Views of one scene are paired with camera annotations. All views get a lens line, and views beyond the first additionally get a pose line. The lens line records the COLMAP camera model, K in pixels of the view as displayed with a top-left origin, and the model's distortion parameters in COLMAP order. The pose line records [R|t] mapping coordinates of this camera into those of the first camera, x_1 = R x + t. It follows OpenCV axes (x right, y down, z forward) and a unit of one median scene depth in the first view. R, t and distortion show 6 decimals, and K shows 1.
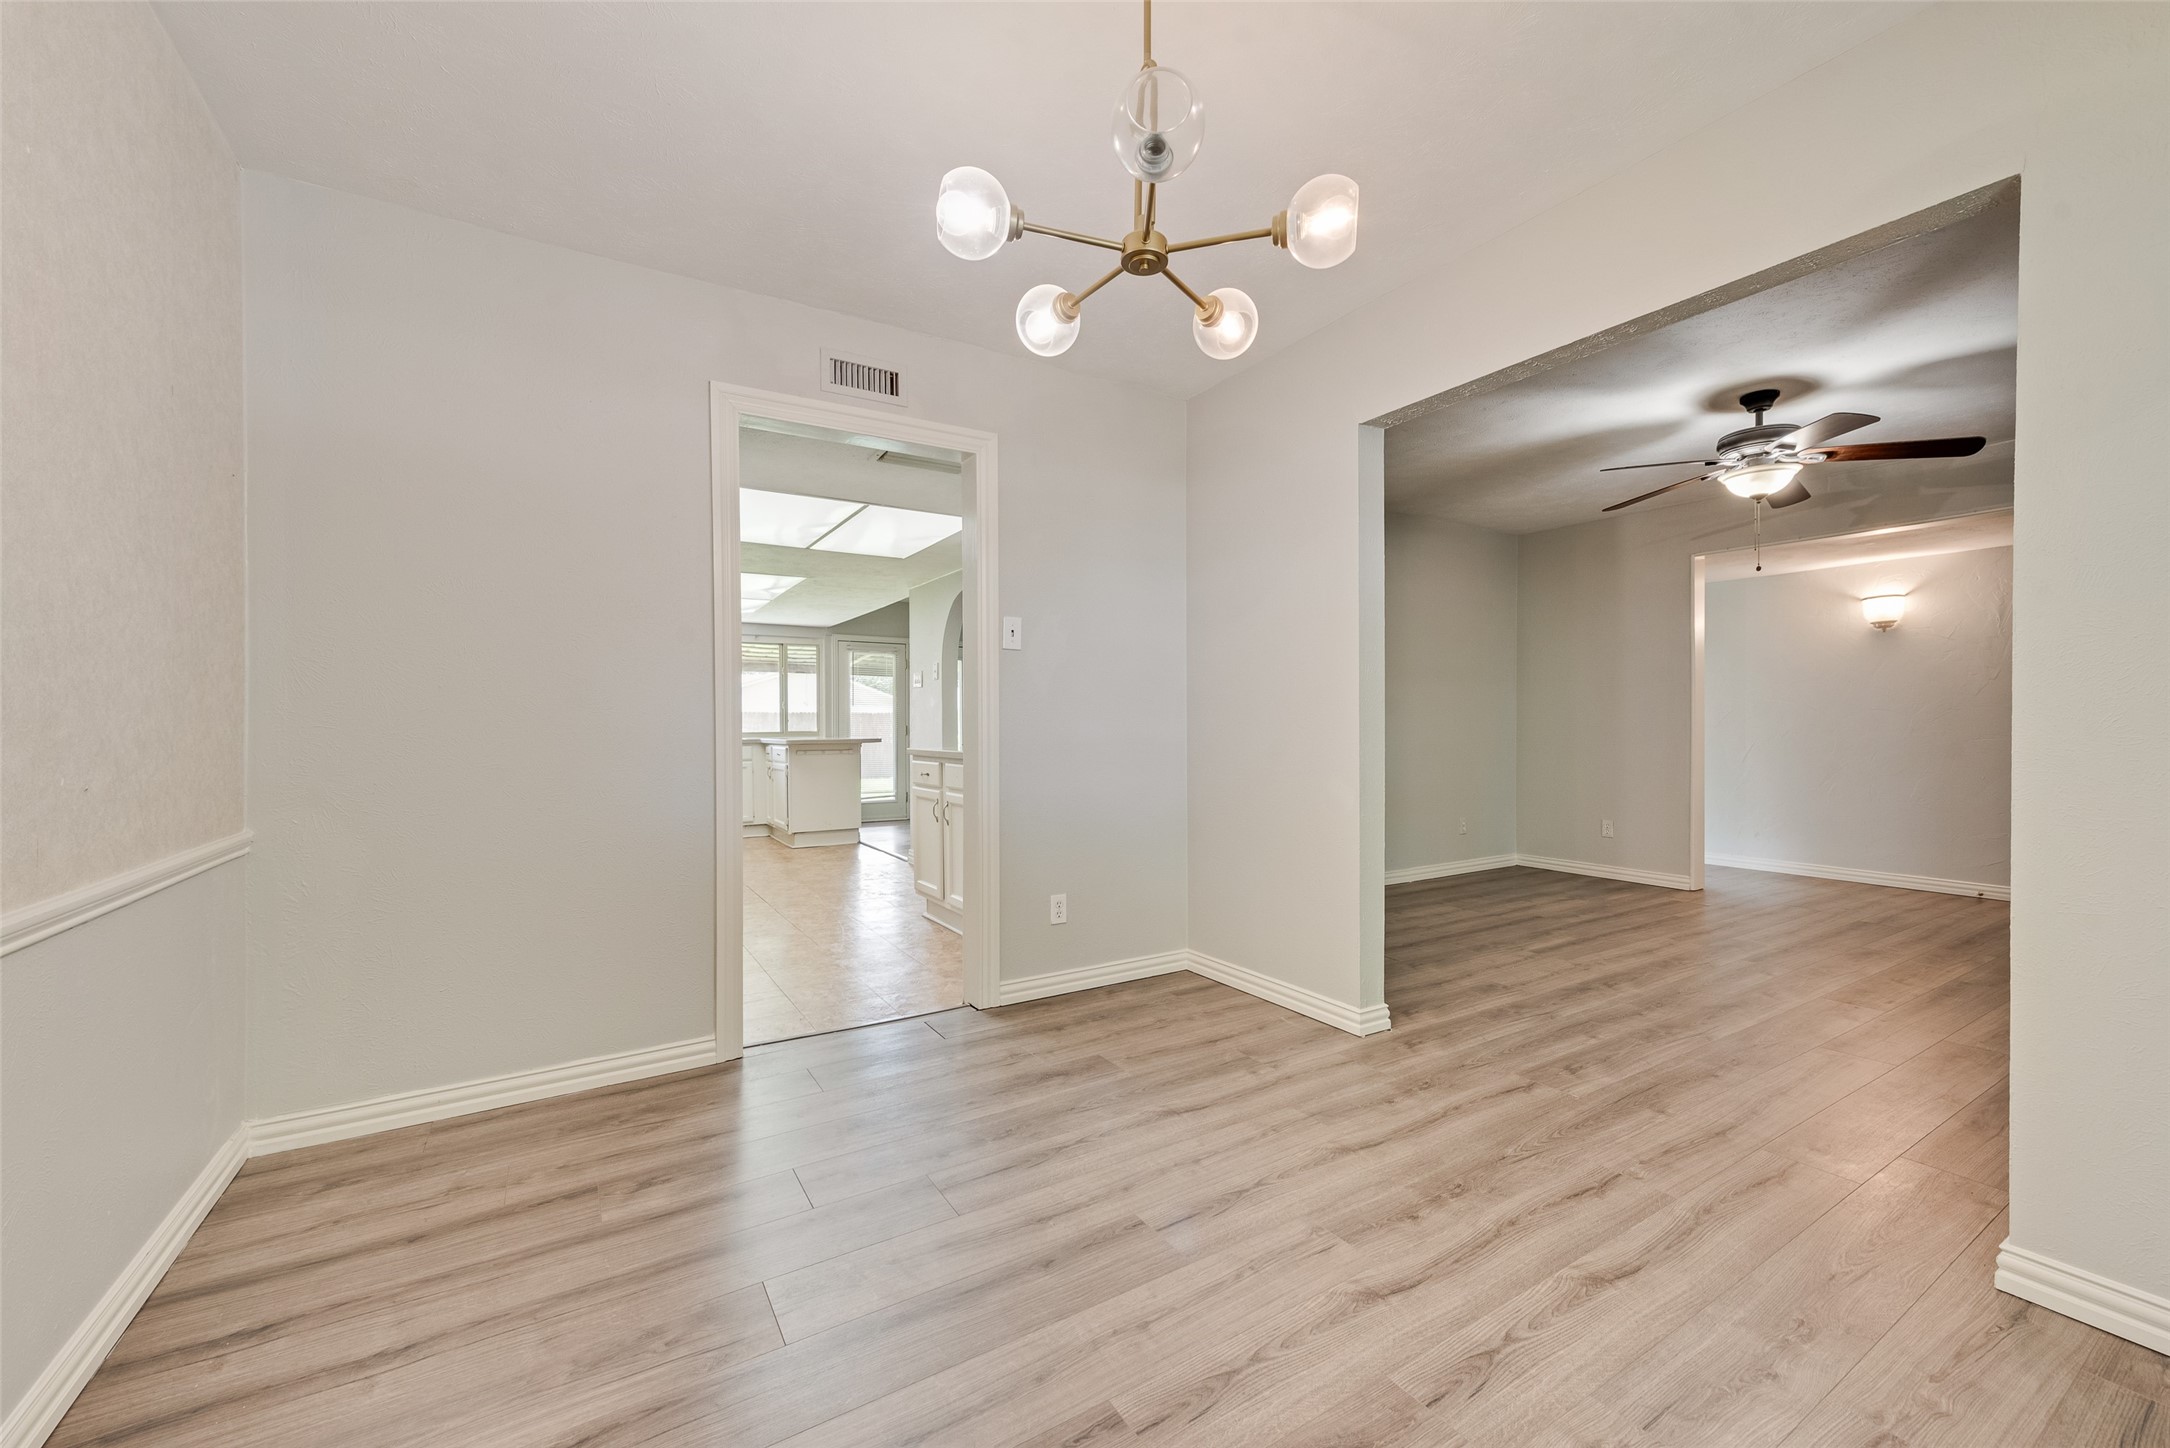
lens RADIAL K [[842.1, 0, 1063.3], [0, 842.1, 731.6], [0, 0, 1]] dist [0.004198, -0.001099]
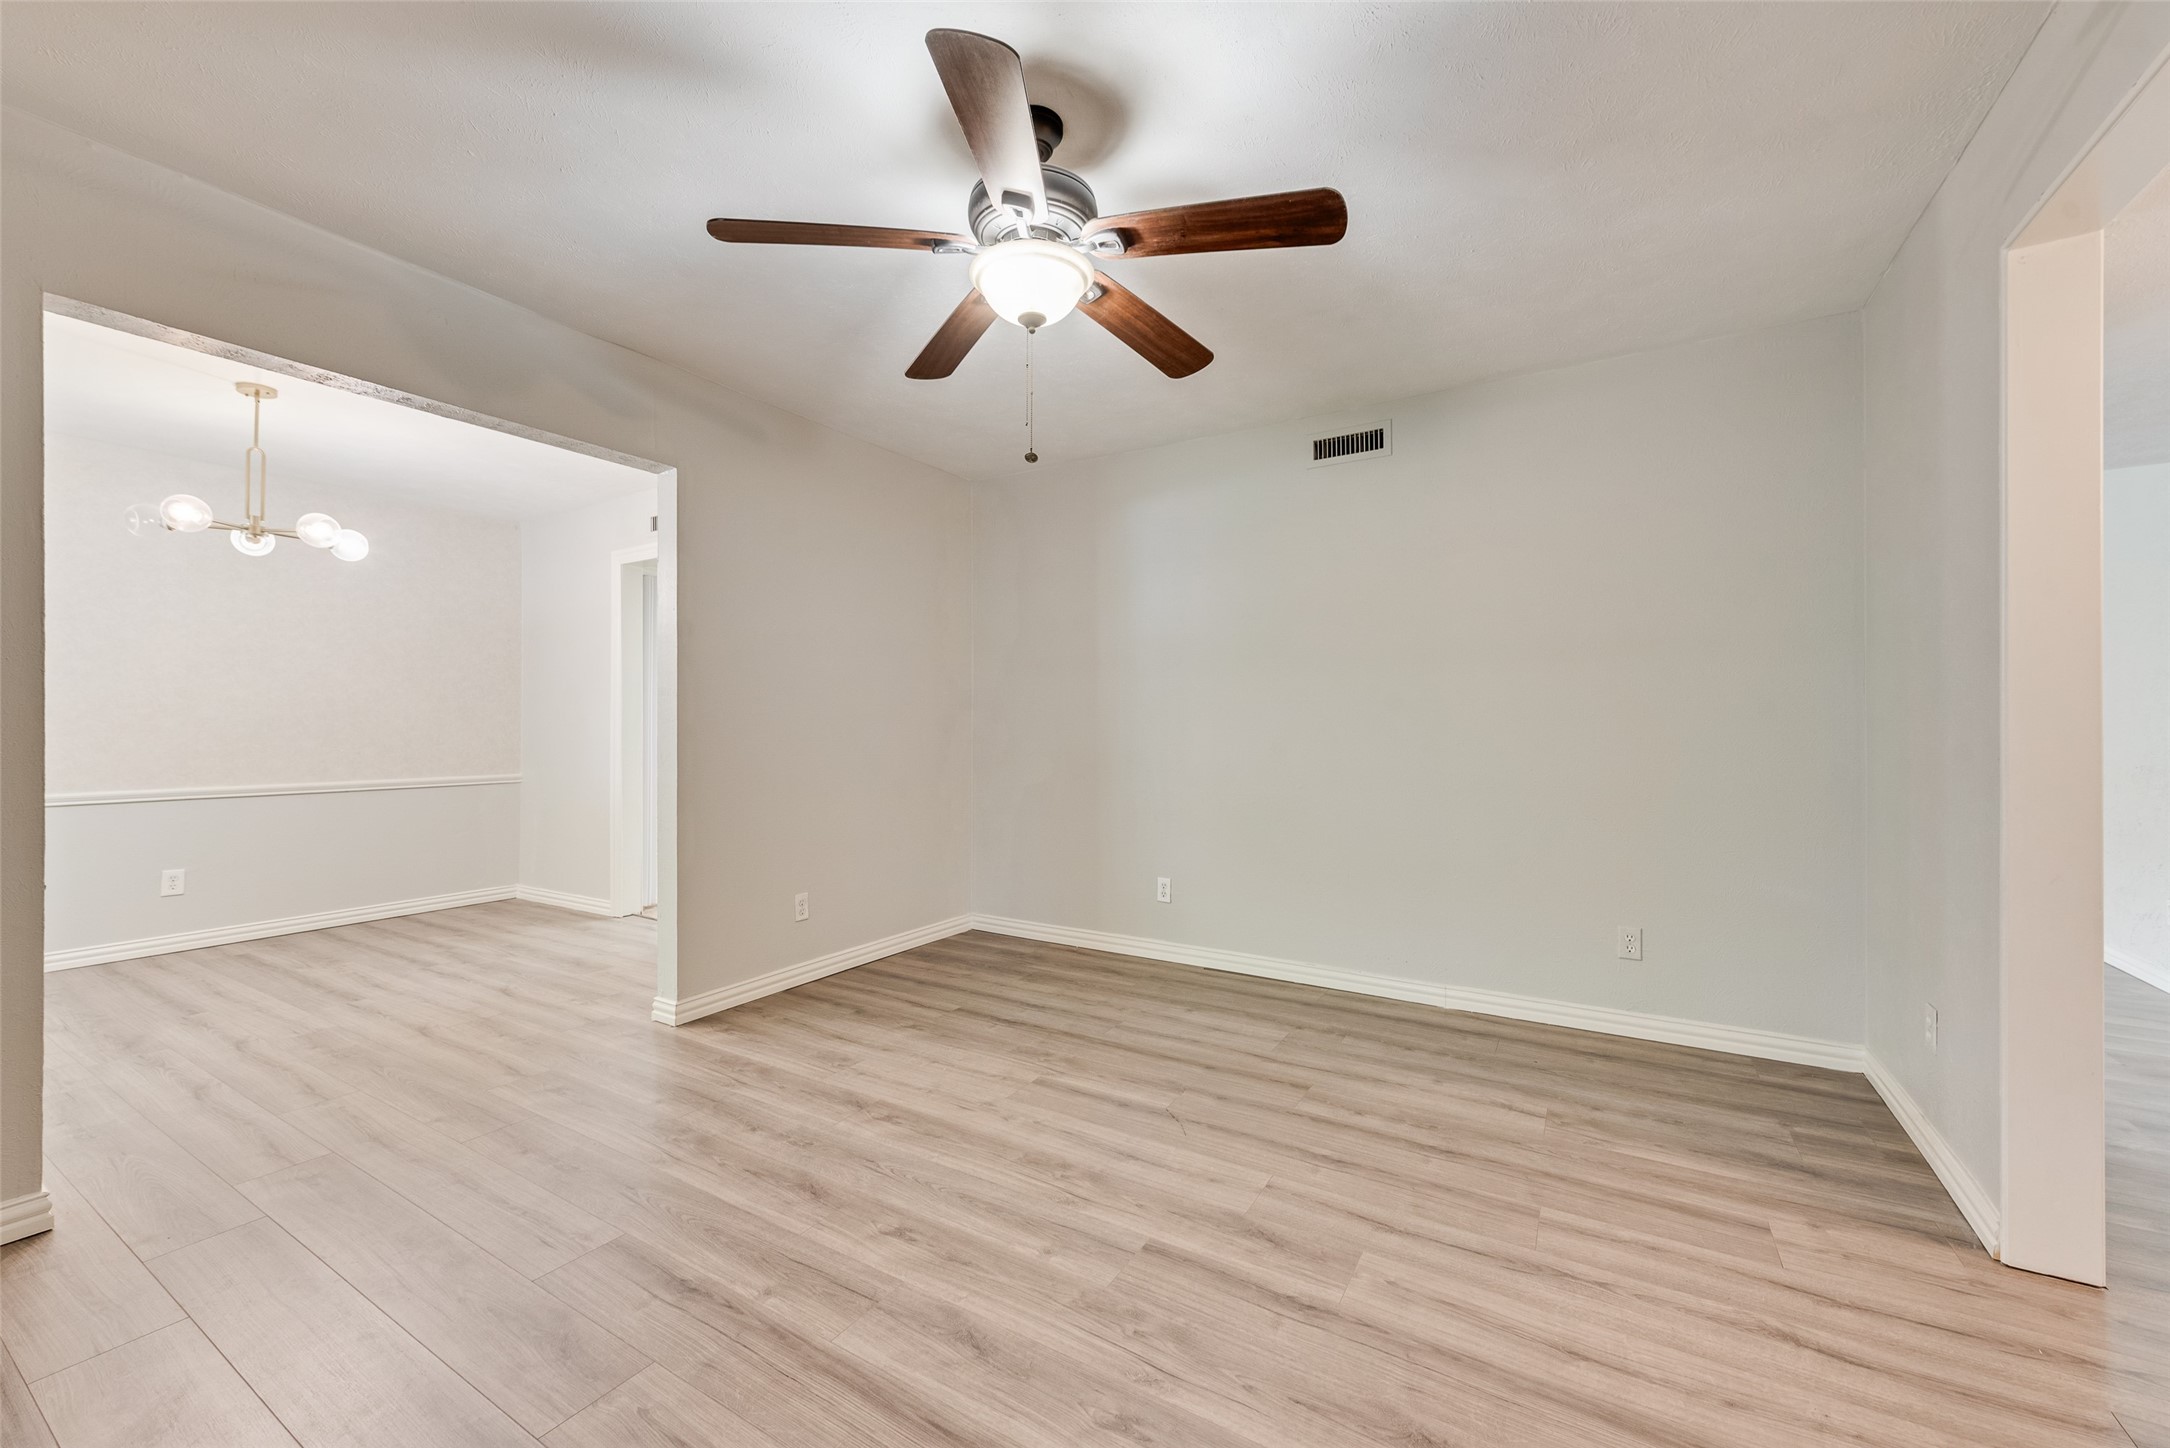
lens RADIAL K [[842.1, 0, 1088.1], [0, 842.1, 724.2], [0, 0, 1]] dist [0.004198, -0.001099]
pose [[0.473848, 0.002930, -0.880602, 1.852714], [-0.009293, 0.999955, -0.001674, -0.041356], [0.880557, 0.008977, 0.473855, 1.115534]]
